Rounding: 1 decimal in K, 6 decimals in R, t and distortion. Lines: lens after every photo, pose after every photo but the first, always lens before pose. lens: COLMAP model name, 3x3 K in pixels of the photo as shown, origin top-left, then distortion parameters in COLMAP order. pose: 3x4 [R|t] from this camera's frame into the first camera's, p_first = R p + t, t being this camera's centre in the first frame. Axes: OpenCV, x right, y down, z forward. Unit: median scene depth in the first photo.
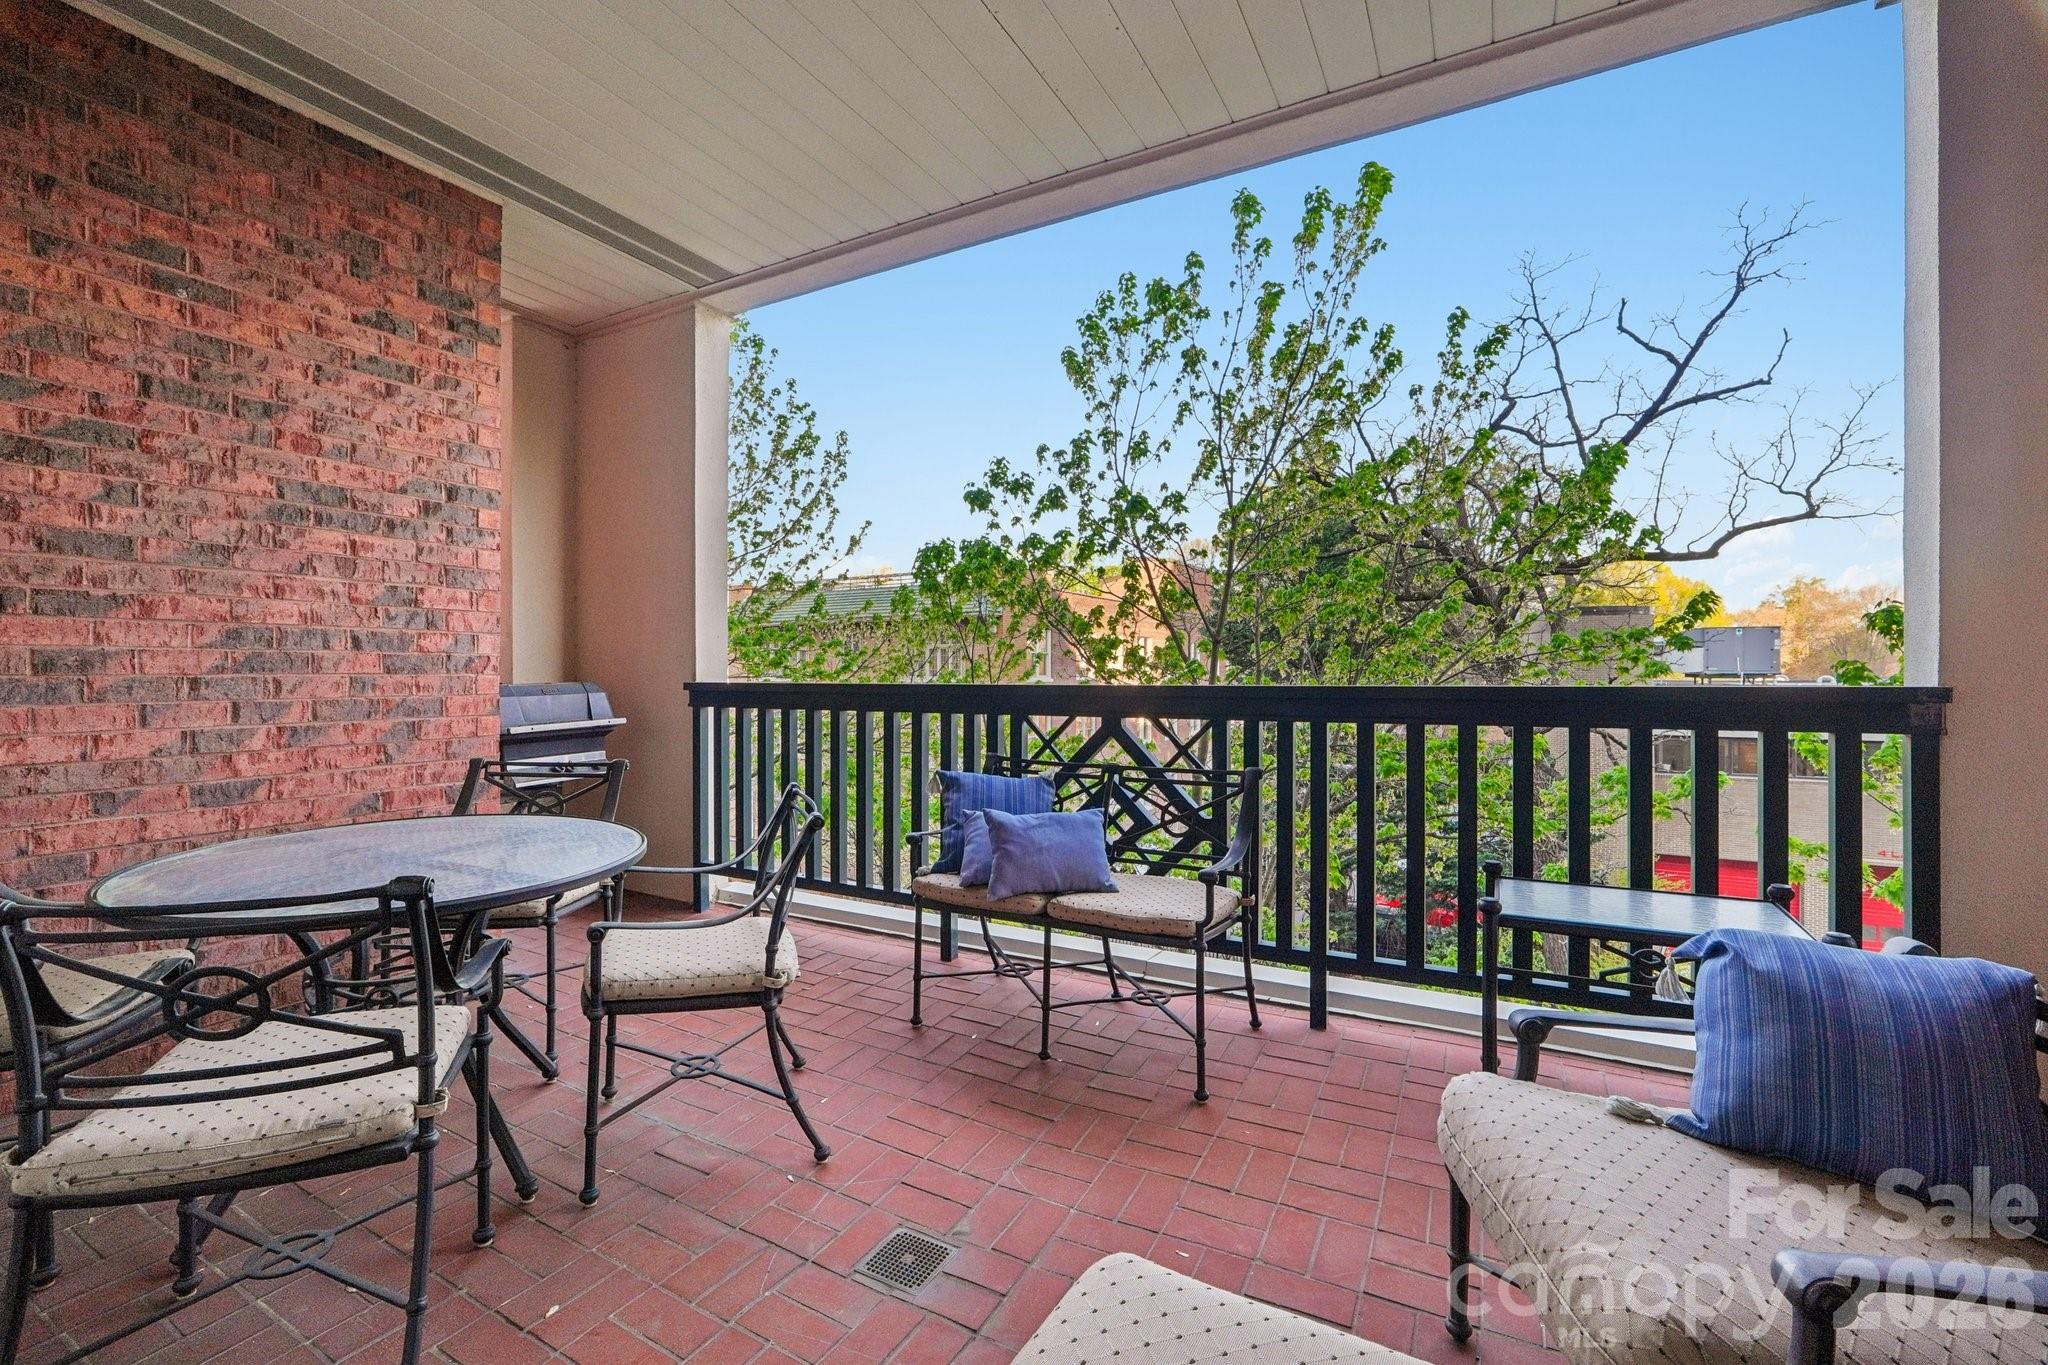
lens RADIAL K [[867.6, 0, 1042.2], [0, 867.6, 676.4], [0, 0, 1]] dist [-0.014358, 0.004262]
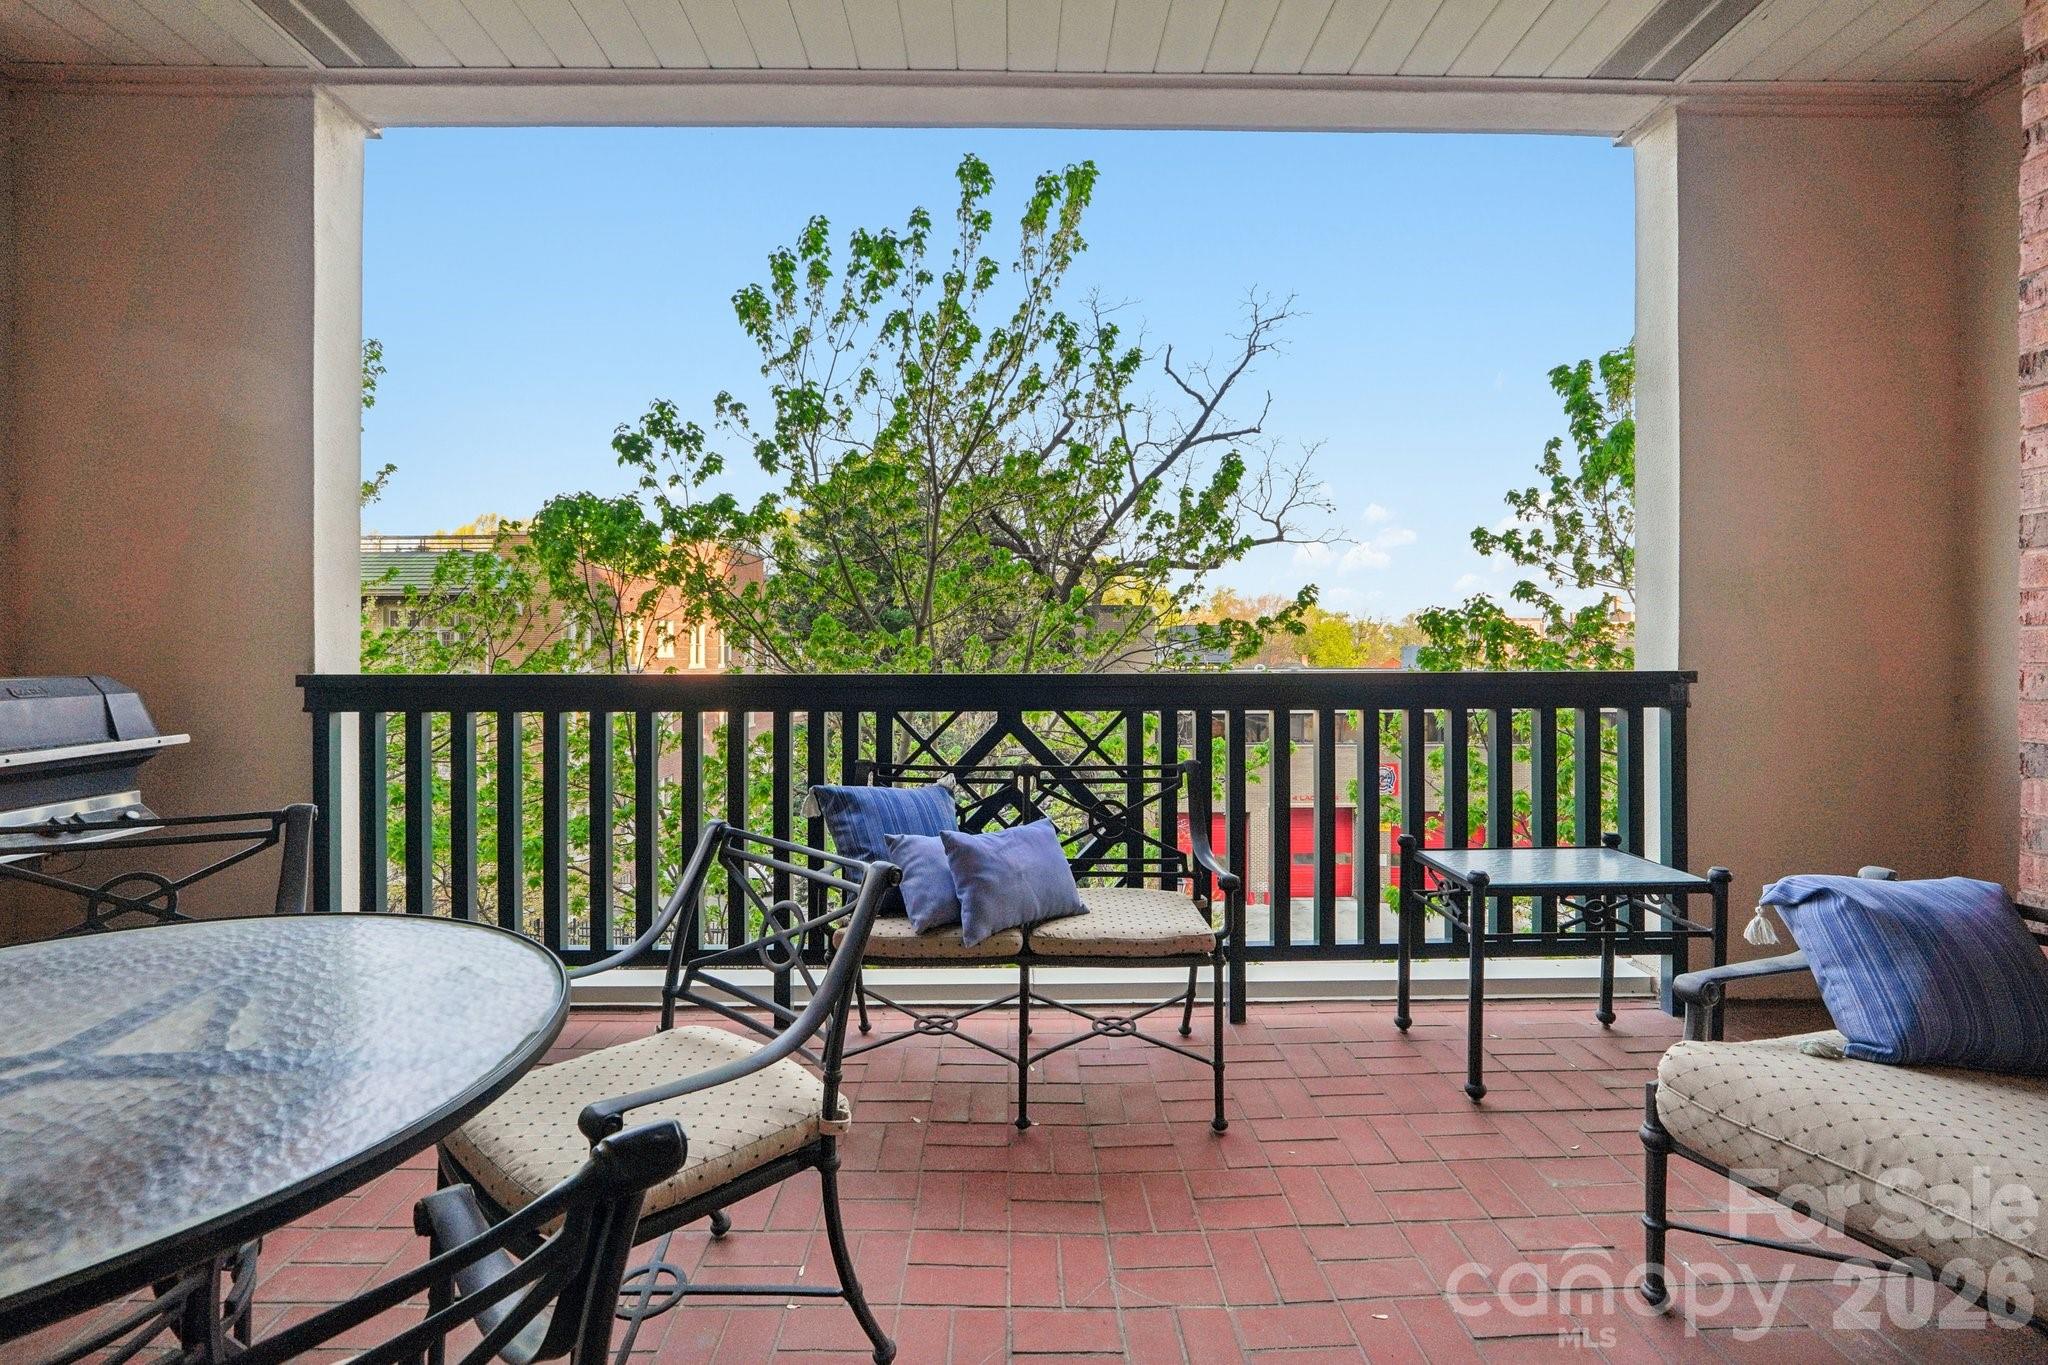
lens RADIAL K [[867.6, 0, 1032.0], [0, 867.6, 675.4], [0, 0, 1]] dist [-0.014358, 0.004262]
pose [[0.873578, -0.008017, 0.486617, -0.329271], [0.002375, 0.999923, 0.012208, 0.001131], [-0.486677, -0.009509, 0.873530, 0.235434]]
